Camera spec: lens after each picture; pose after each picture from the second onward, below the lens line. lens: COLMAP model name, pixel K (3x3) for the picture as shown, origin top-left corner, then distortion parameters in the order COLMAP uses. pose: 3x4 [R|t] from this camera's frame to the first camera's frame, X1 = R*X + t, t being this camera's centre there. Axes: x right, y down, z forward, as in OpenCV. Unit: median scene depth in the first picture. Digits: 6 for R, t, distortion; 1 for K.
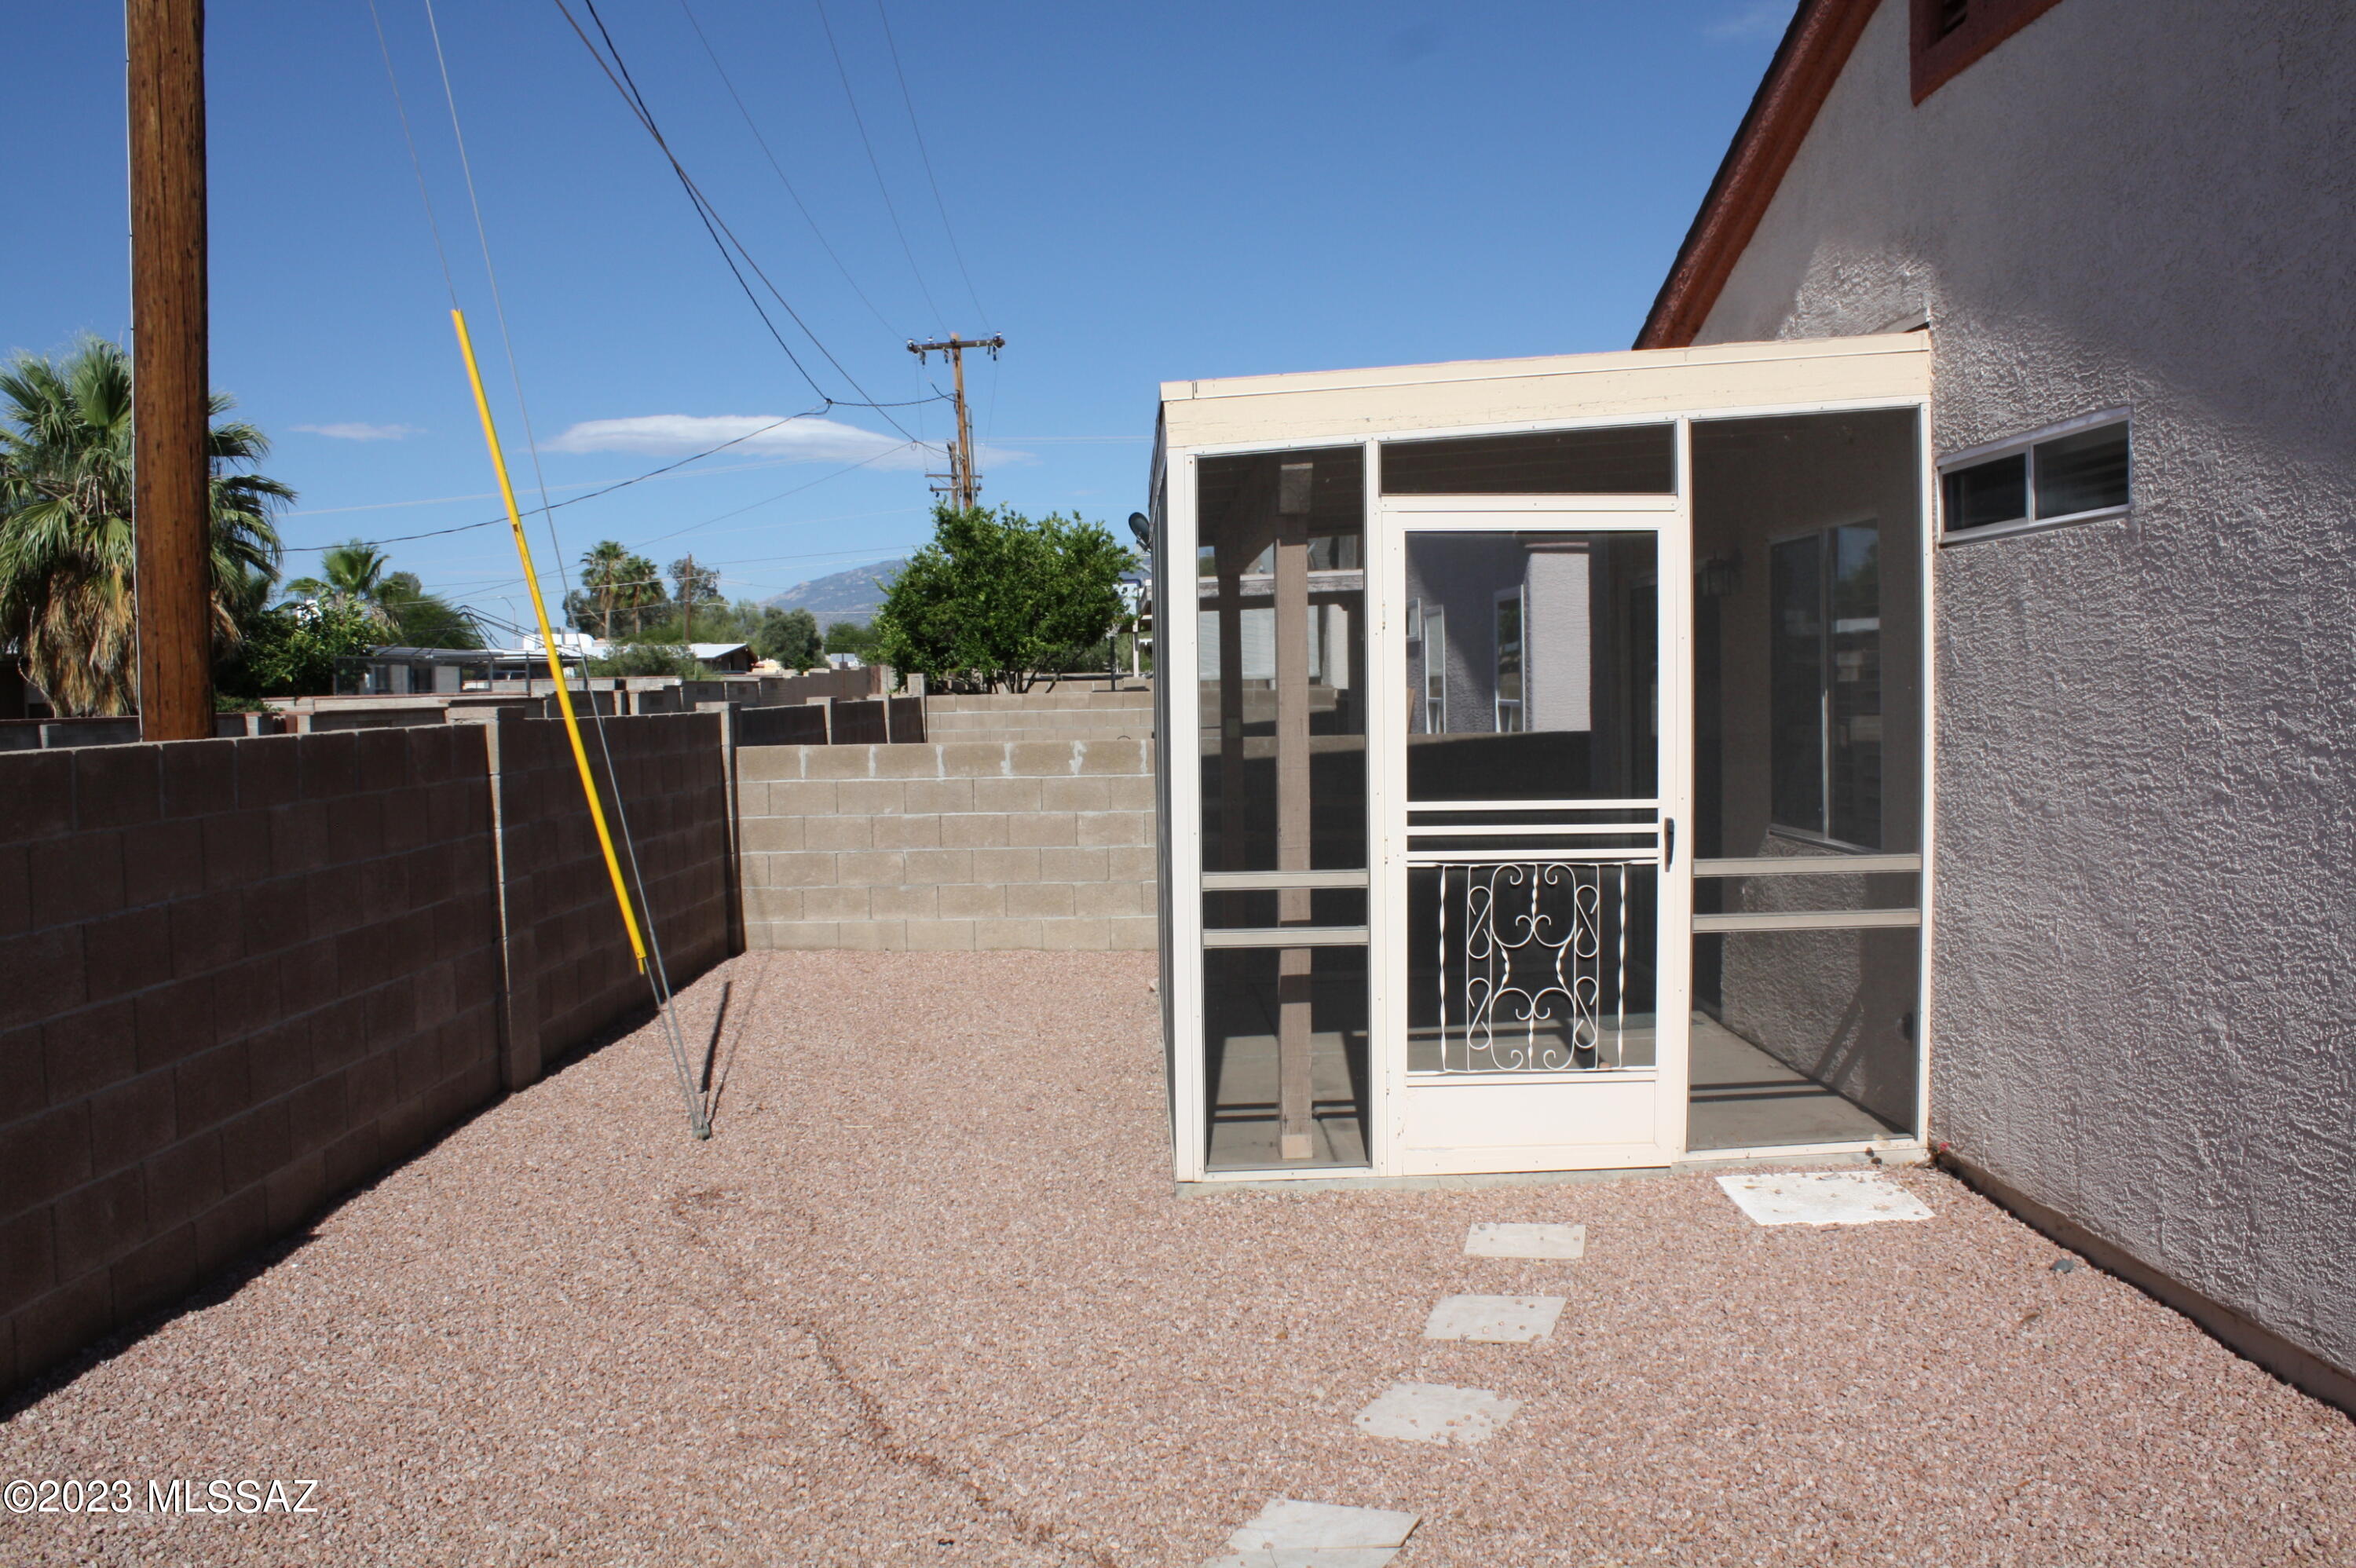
lens RADIAL K [[1980.0, 0, 1194.3], [0, 1980.0, 794.1], [0, 0, 1]] dist [-0.160341, 0.133738]
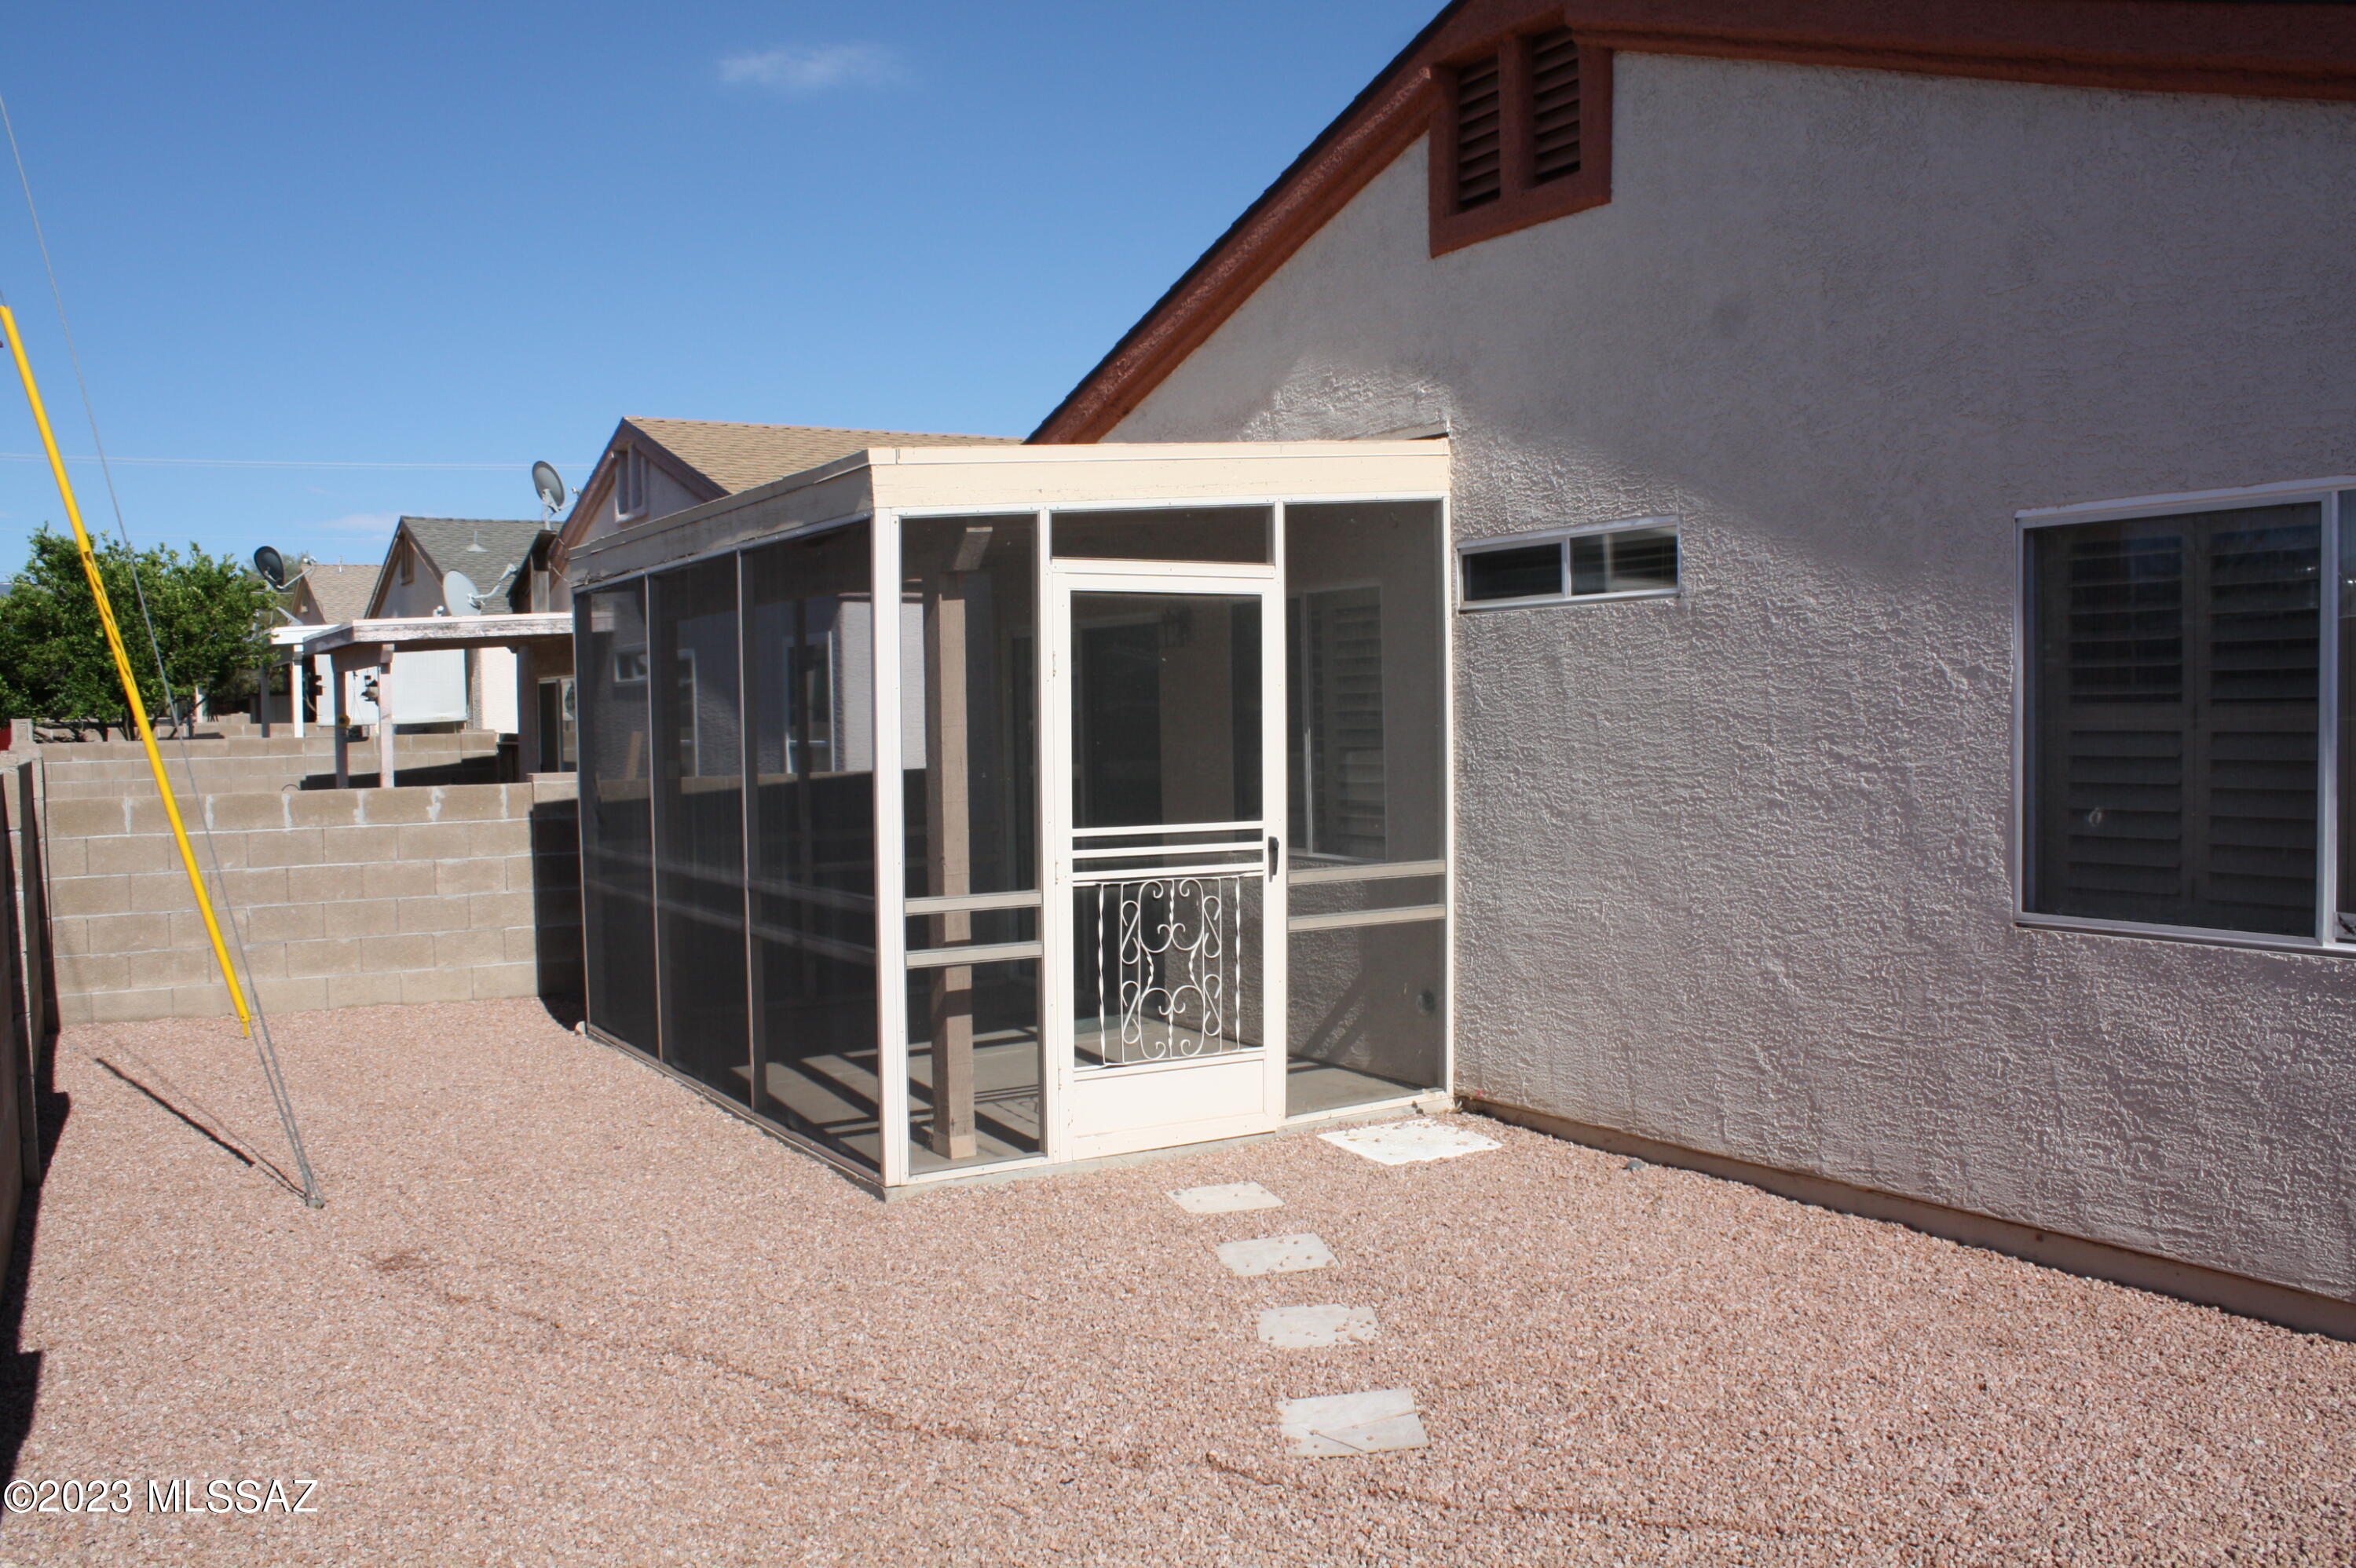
lens RADIAL K [[1980.0, 0, 1193.3], [0, 1980.0, 802.6], [0, 0, 1]] dist [-0.160341, 0.133738]
pose [[0.872883, -0.021313, 0.487463, -0.382877], [0.029541, 0.999521, -0.009197, 0.001288], [-0.487034, 0.022428, 0.873095, -0.024360]]
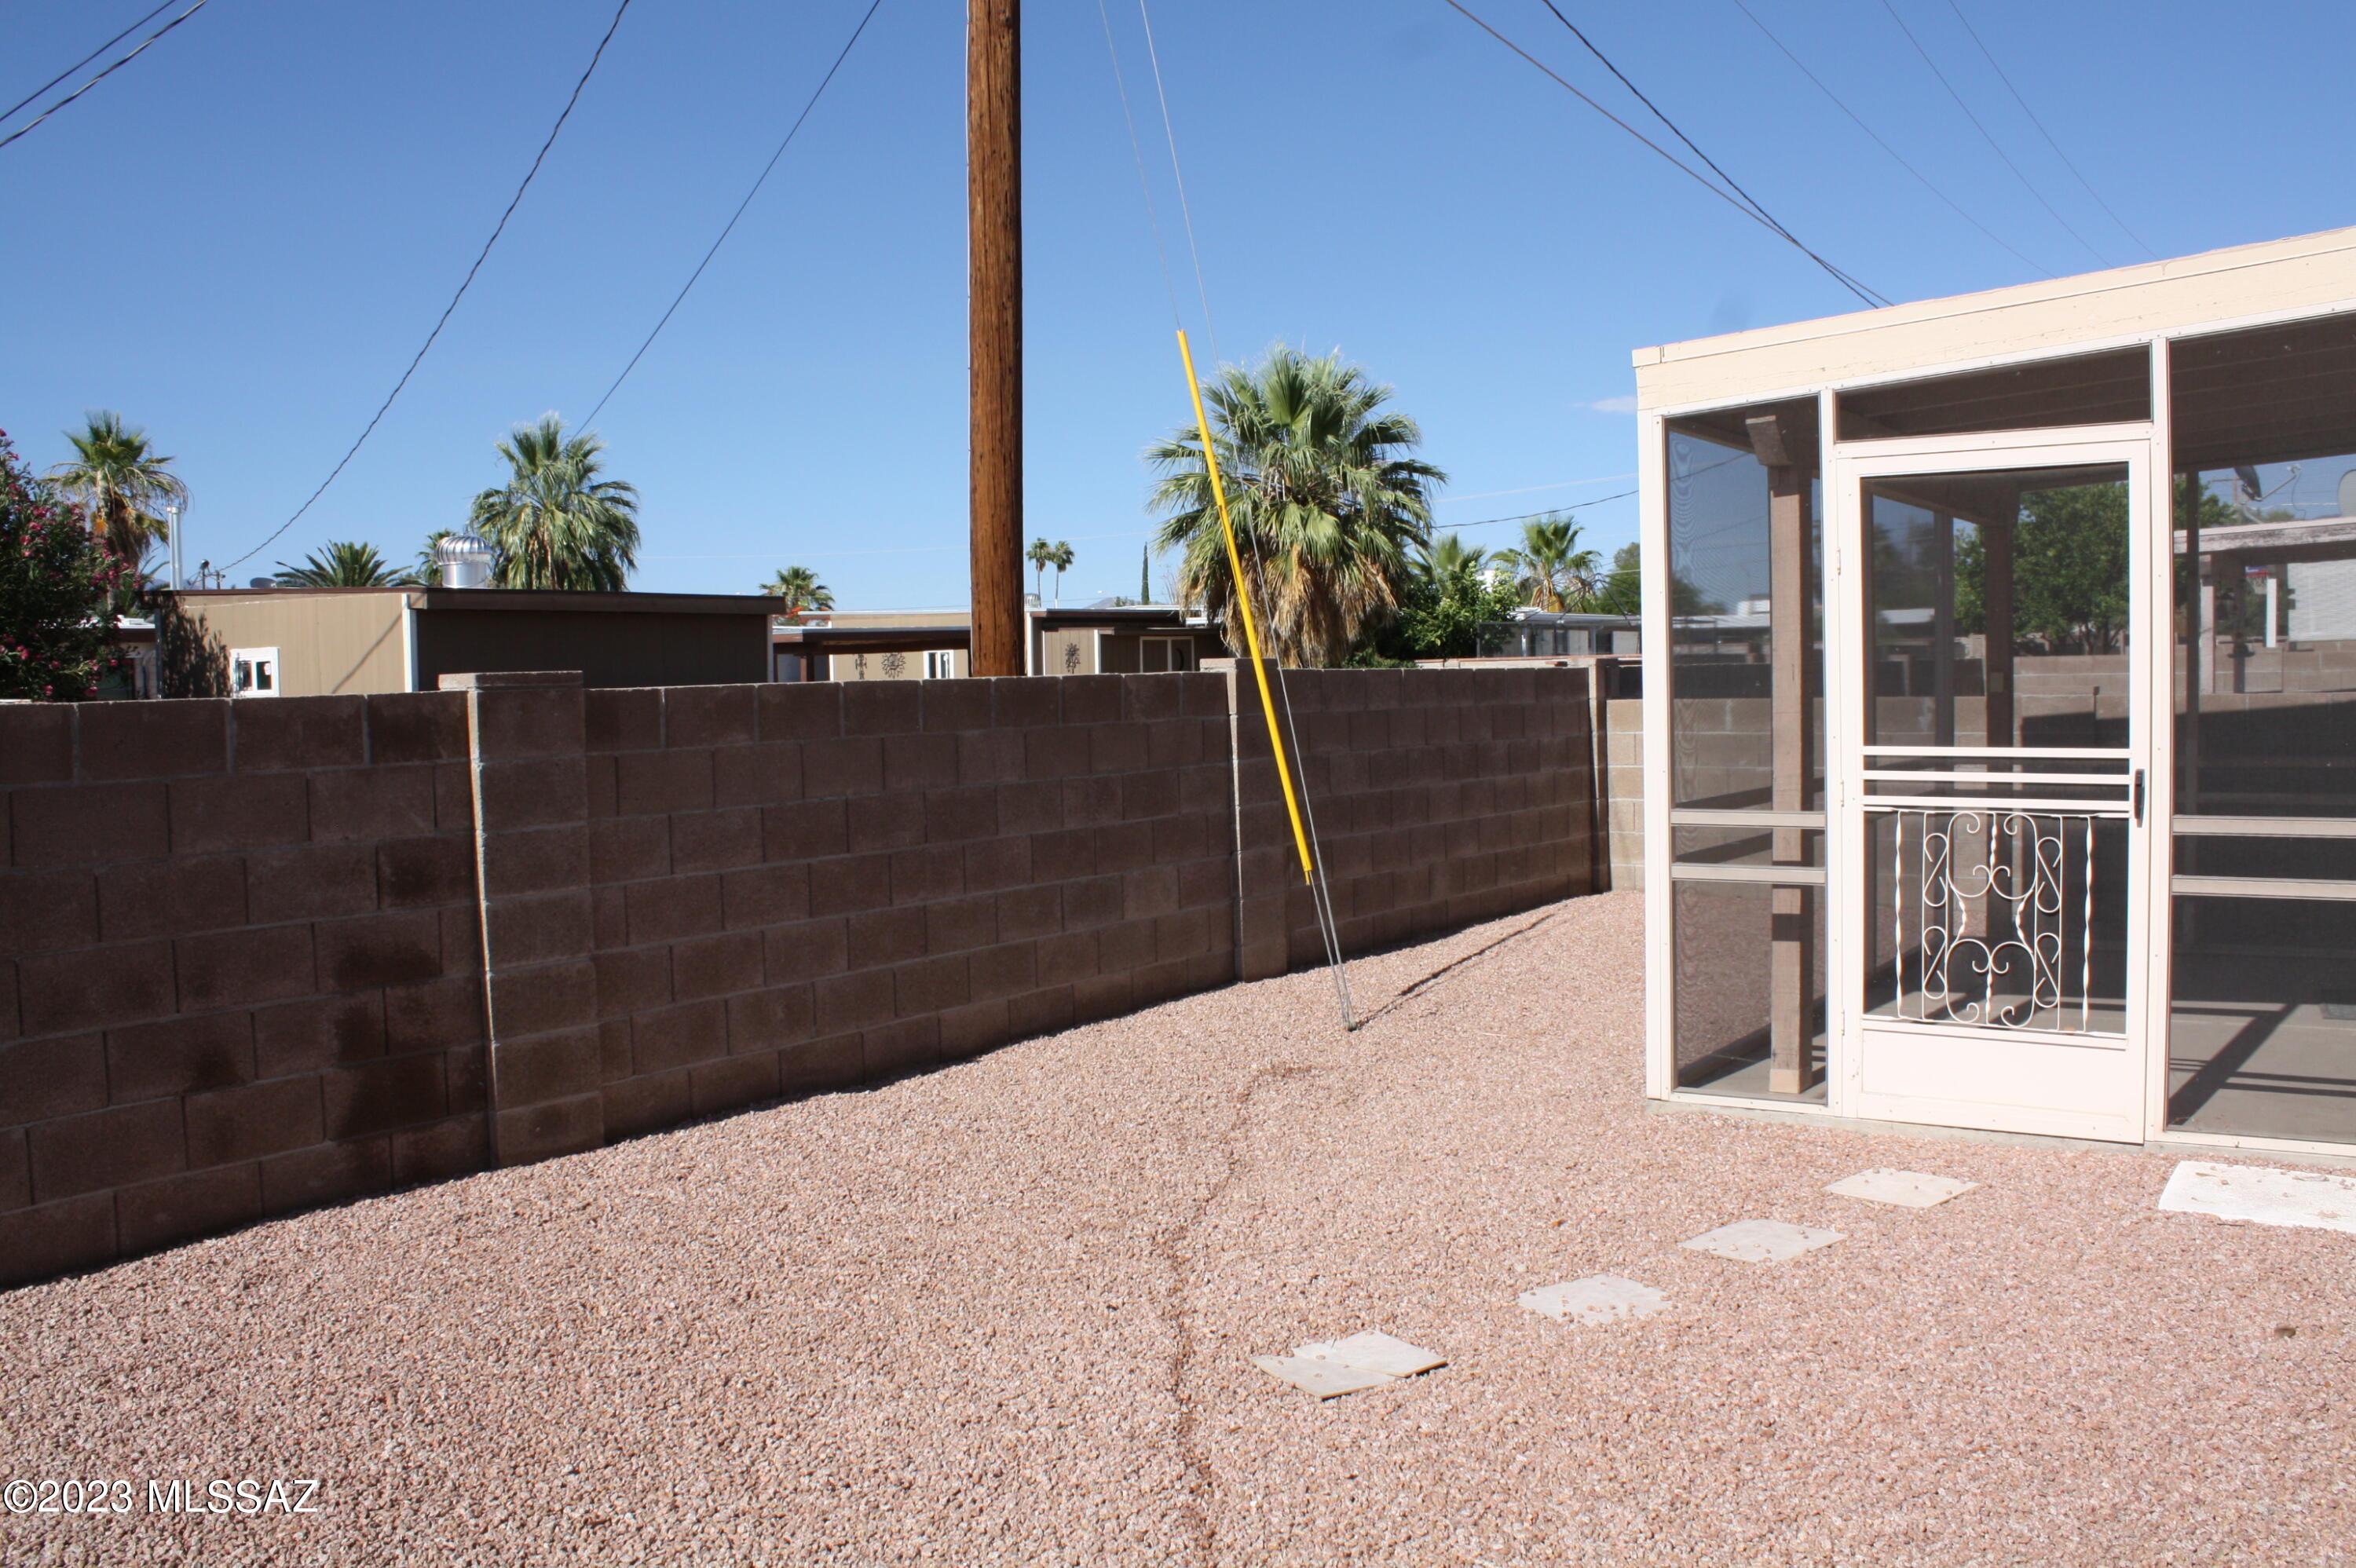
lens RADIAL K [[1980.0, 0, 1193.7], [0, 1980.0, 794.9], [0, 0, 1]] dist [-0.160341, 0.133738]
pose [[0.811352, 0.032749, -0.583640, 0.408862], [-0.022485, 0.999439, 0.024823, 0.011749], [0.584126, -0.007017, 0.811633, -0.003833]]
